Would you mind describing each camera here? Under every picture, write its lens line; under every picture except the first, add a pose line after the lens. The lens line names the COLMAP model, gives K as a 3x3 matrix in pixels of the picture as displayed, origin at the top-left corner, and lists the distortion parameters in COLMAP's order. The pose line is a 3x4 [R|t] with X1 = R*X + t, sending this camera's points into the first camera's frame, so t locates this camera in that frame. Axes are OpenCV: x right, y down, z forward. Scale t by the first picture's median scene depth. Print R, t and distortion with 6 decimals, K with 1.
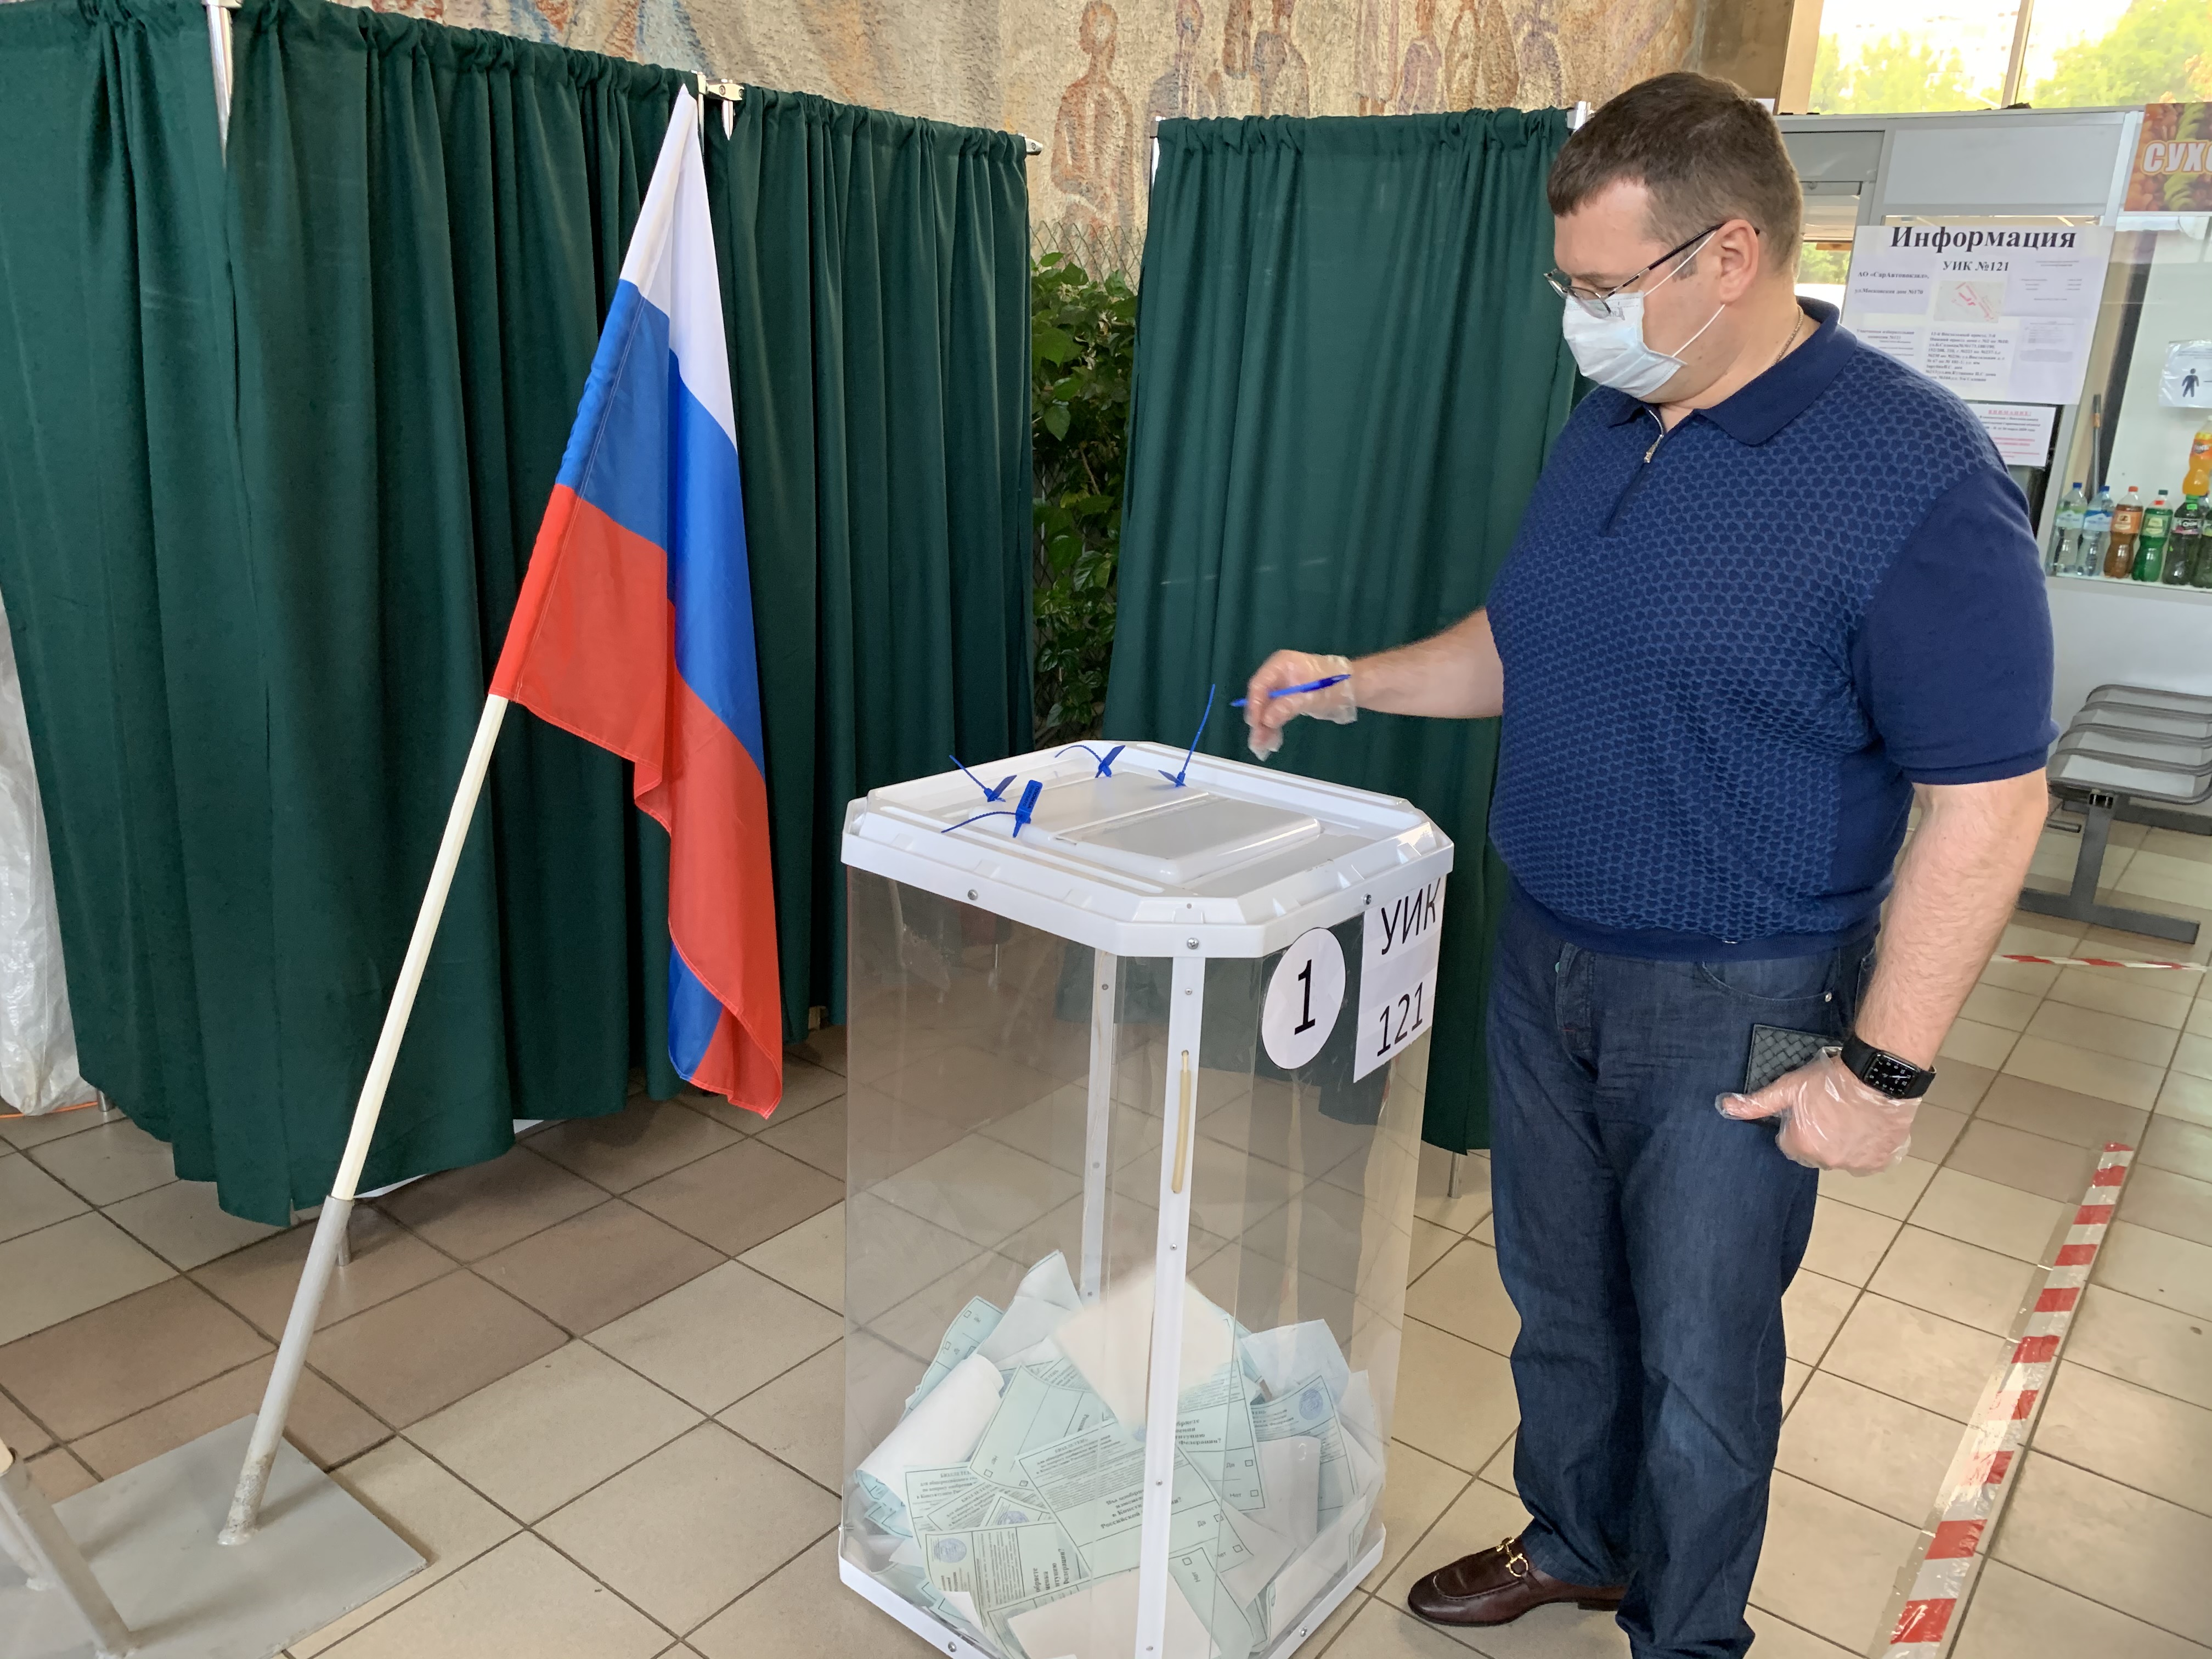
lens RADIAL K [[1688.5, 0, 1105.3], [0, 1688.5, 827.7], [0, 0, 1]] dist [0.025698, 0.001922]
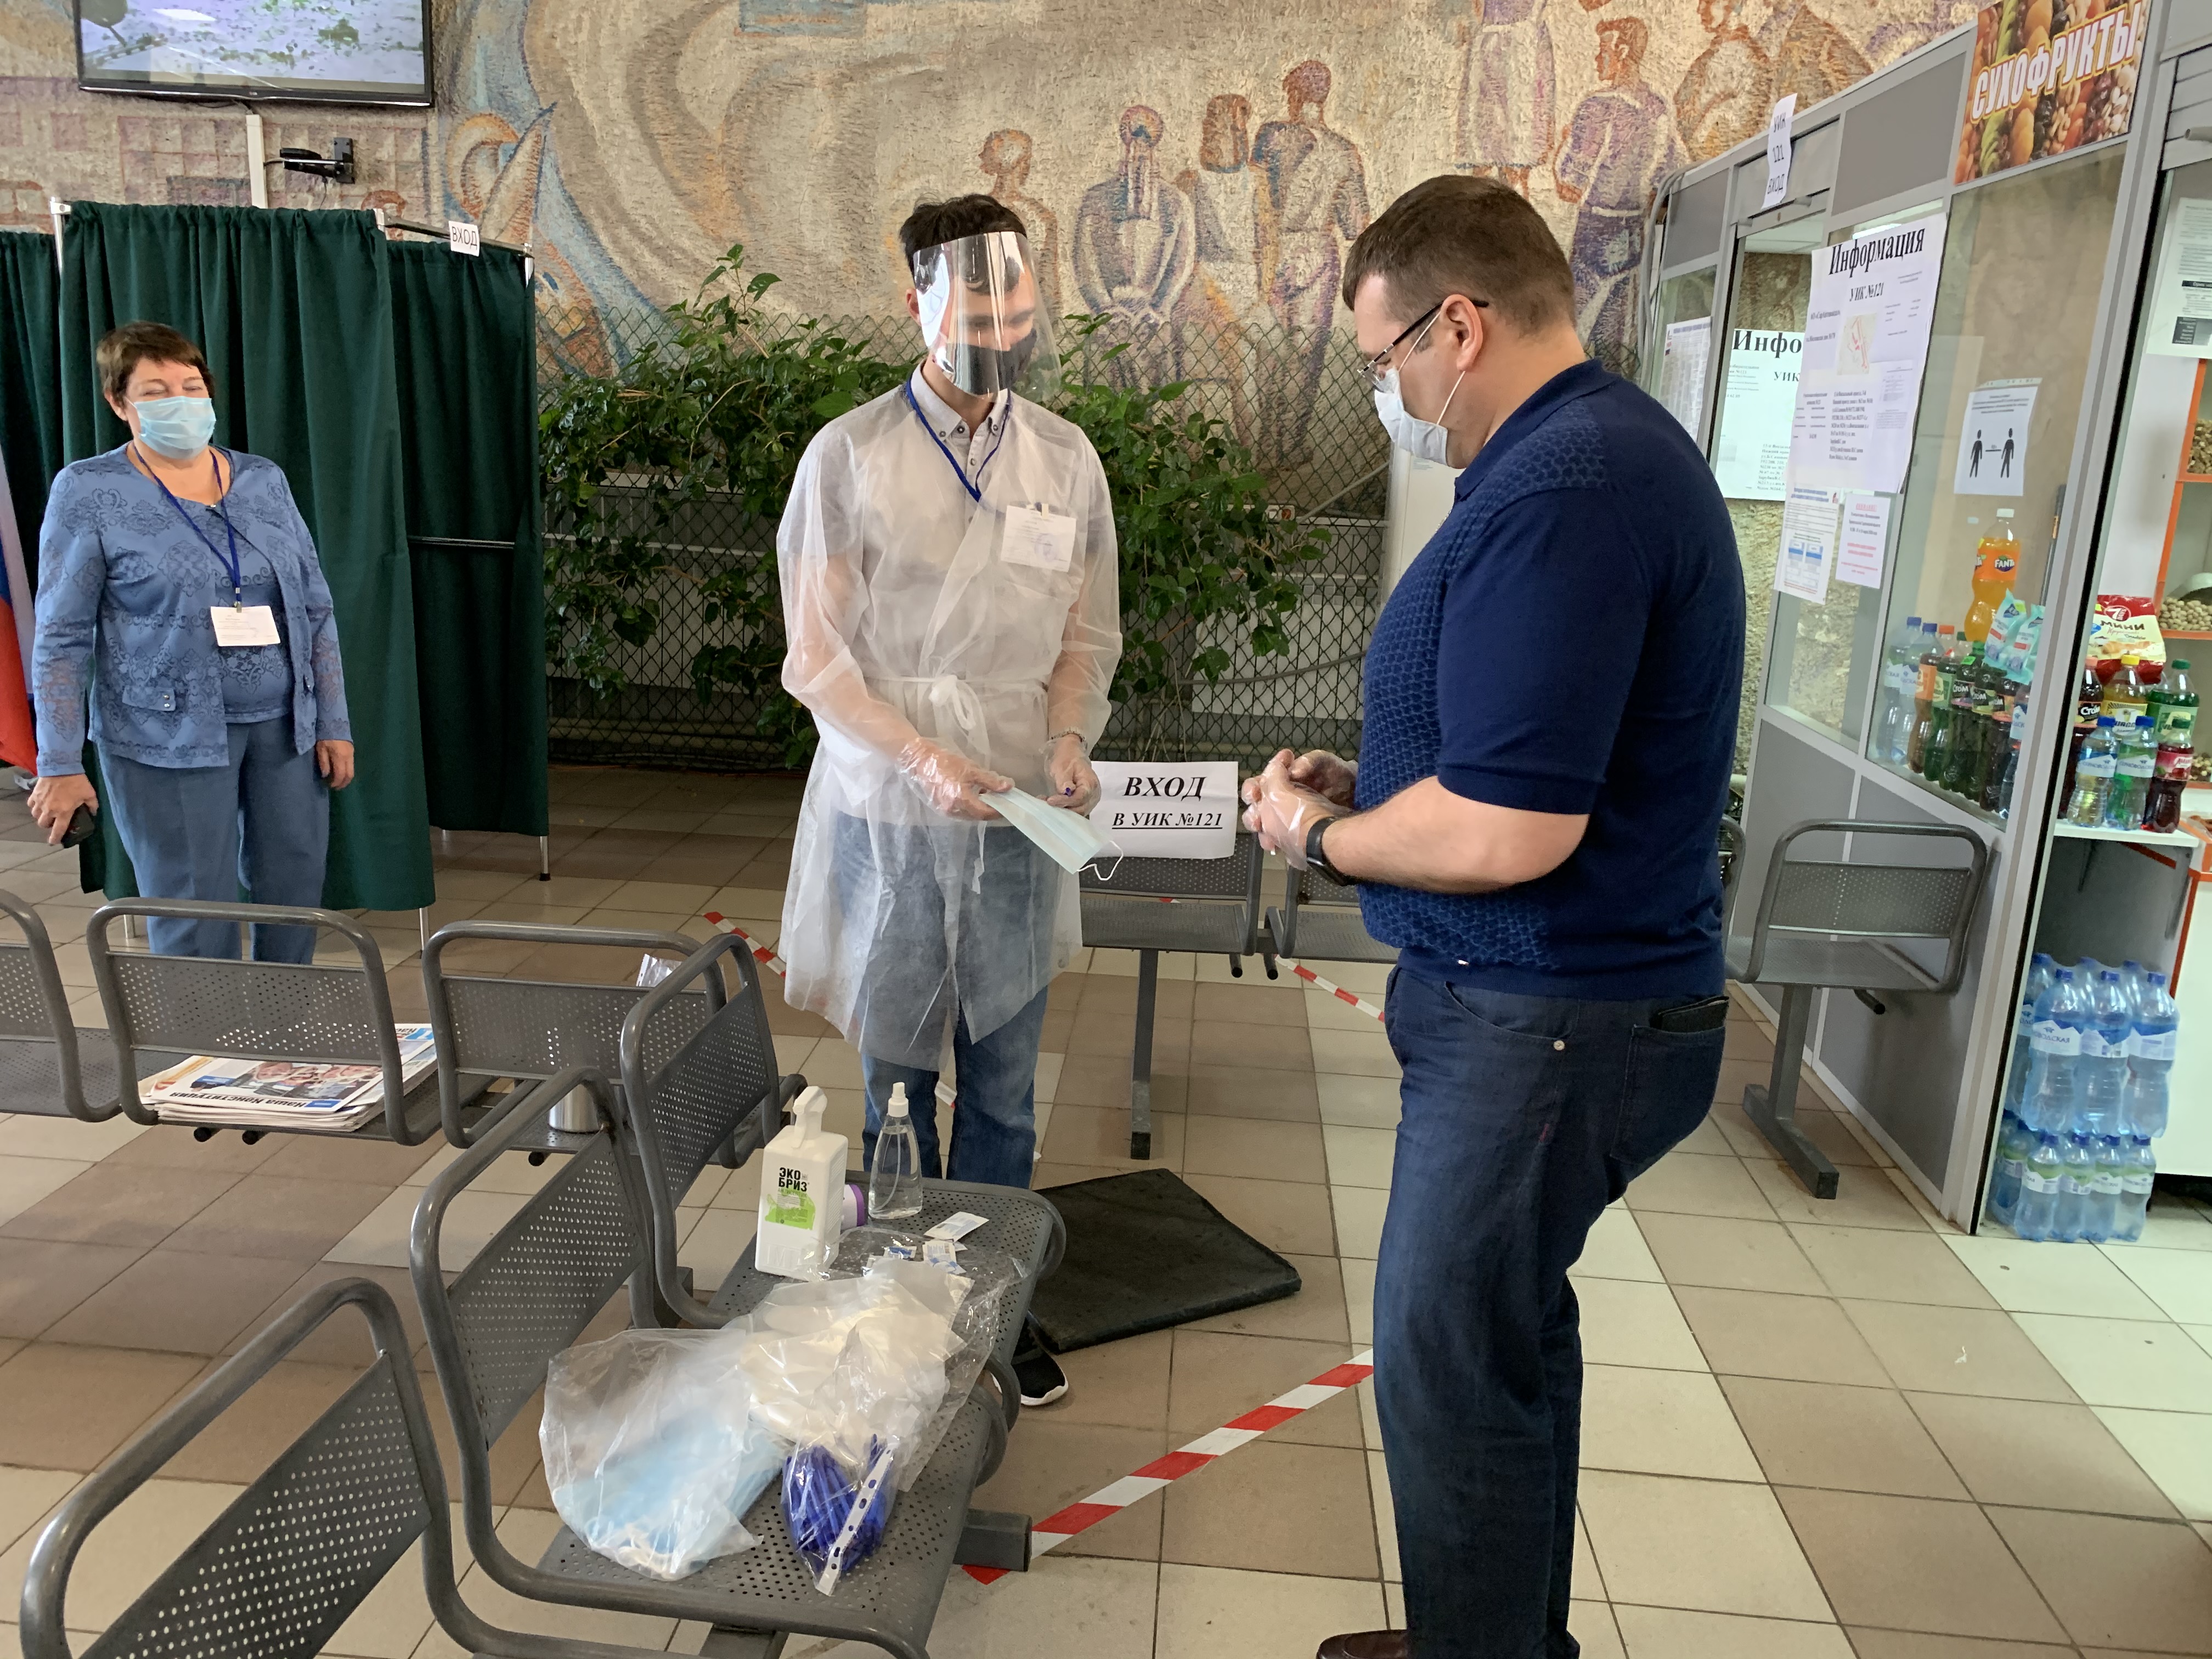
lens RADIAL K [[1688.5, 0, 1106.4], [0, 1688.5, 827.9], [0, 0, 1]] dist [0.025698, 0.001922]
pose [[0.542867, 0.203440, -0.814805, 0.958185], [-0.257367, 0.963834, 0.069178, -0.108678], [0.799411, 0.172150, 0.575592, 0.414124]]
